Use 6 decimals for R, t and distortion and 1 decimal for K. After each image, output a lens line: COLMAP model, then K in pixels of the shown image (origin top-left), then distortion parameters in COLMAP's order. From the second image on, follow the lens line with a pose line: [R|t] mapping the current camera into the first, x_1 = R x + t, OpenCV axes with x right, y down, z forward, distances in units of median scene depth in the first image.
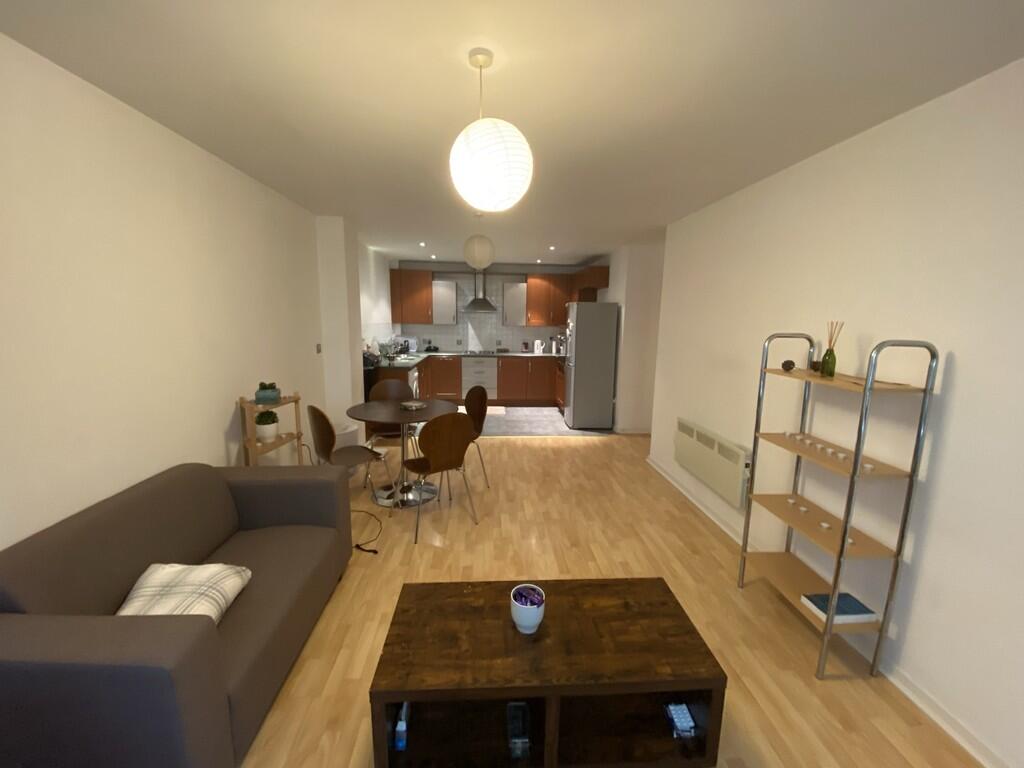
lens RADIAL K [[415.5, 0, 514.0], [0, 415.5, 379.6], [0, 0, 1]] dist [0.000169, -0.000292]
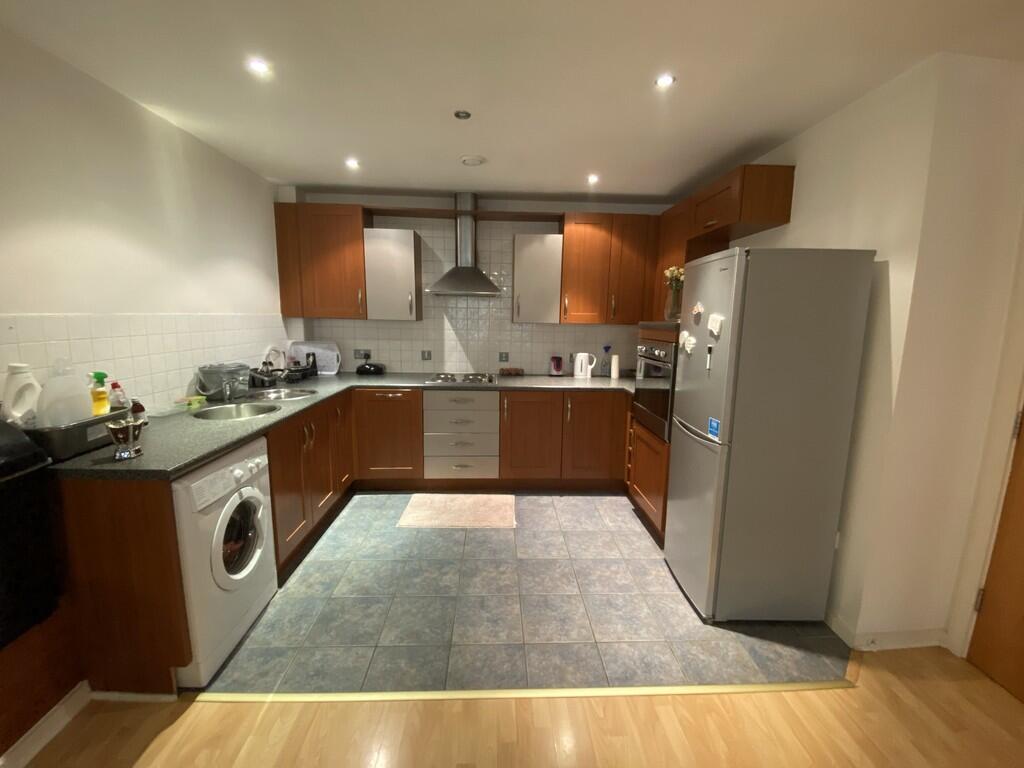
lens RADIAL K [[415.5, 0, 514.0], [0, 415.5, 379.6], [0, 0, 1]] dist [0.000169, -0.000292]
pose [[0.999627, 0.007388, -0.026286, -0.011235], [-0.007406, 0.999972, -0.000616, -0.064124], [0.026281, 0.000810, 0.999654, 0.519739]]
